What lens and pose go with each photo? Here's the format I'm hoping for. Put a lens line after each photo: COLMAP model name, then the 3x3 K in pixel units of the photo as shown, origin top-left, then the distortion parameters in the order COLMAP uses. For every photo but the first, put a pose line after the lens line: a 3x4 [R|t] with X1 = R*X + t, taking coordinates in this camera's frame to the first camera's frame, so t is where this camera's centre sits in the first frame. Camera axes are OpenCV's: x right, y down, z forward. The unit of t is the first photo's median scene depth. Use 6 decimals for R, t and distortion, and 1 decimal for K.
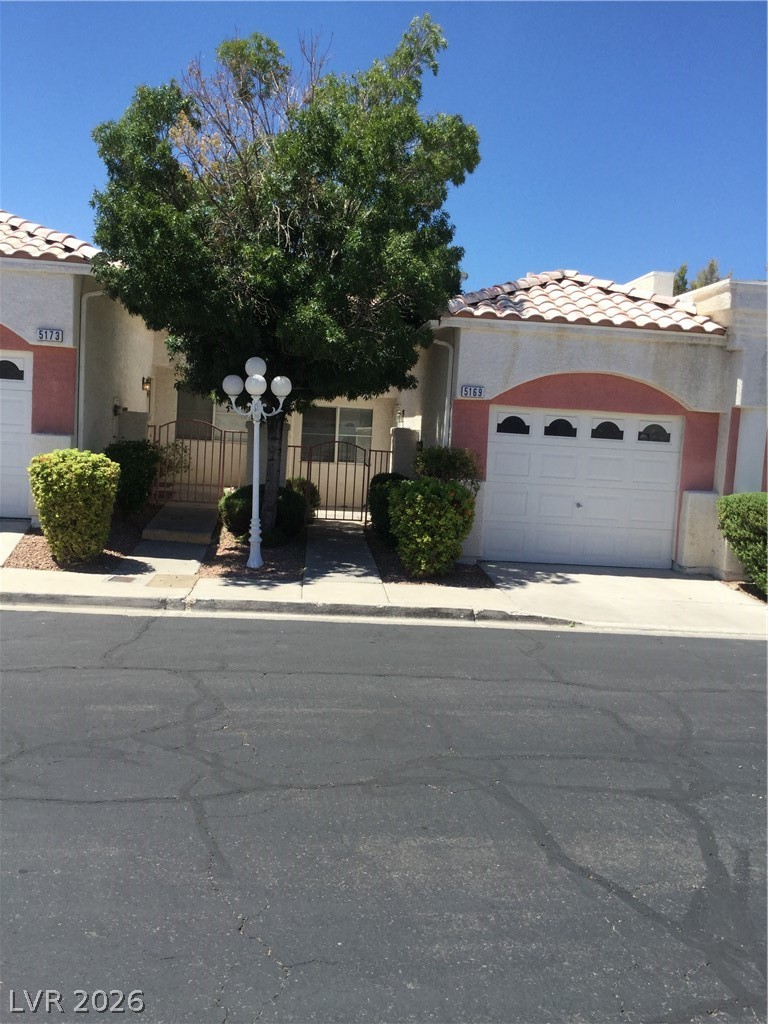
lens RADIAL K [[947.7, 0, 414.1], [0, 947.7, 521.6], [0, 0, 1]] dist [0.120496, -0.257144]
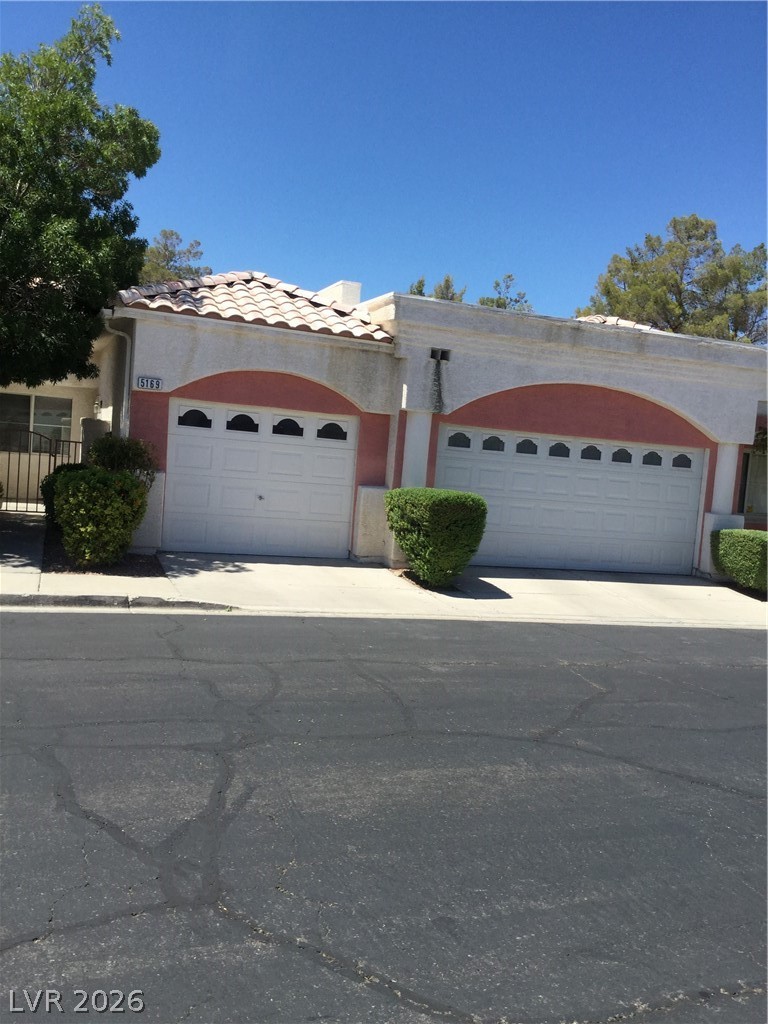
lens RADIAL K [[940.8, 0, 436.1], [0, 940.8, 522.9], [0, 0, 1]] dist [0.111323, -0.168077]
pose [[0.965310, 0.004963, 0.261060, 0.092951], [-0.004881, 0.999988, -0.000961, 0.010763], [-0.261061, -0.000346, 0.965322, -0.052419]]
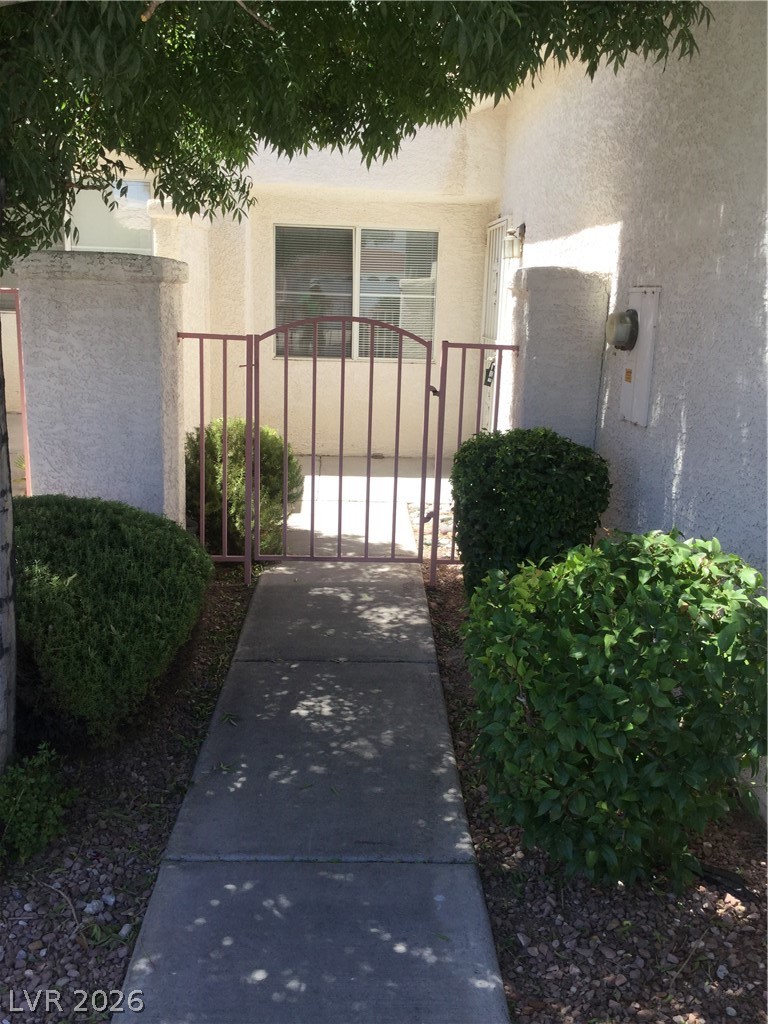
lens RADIAL K [[907.0, 0, 398.6], [0, 907.0, 514.7], [0, 0, 1]] dist [0.120888, -0.211187]
pose [[0.997899, -0.006452, -0.064465, -0.053375], [0.015804, 0.989213, 0.145632, -0.079181], [0.062830, -0.146345, 0.987236, 0.866176]]
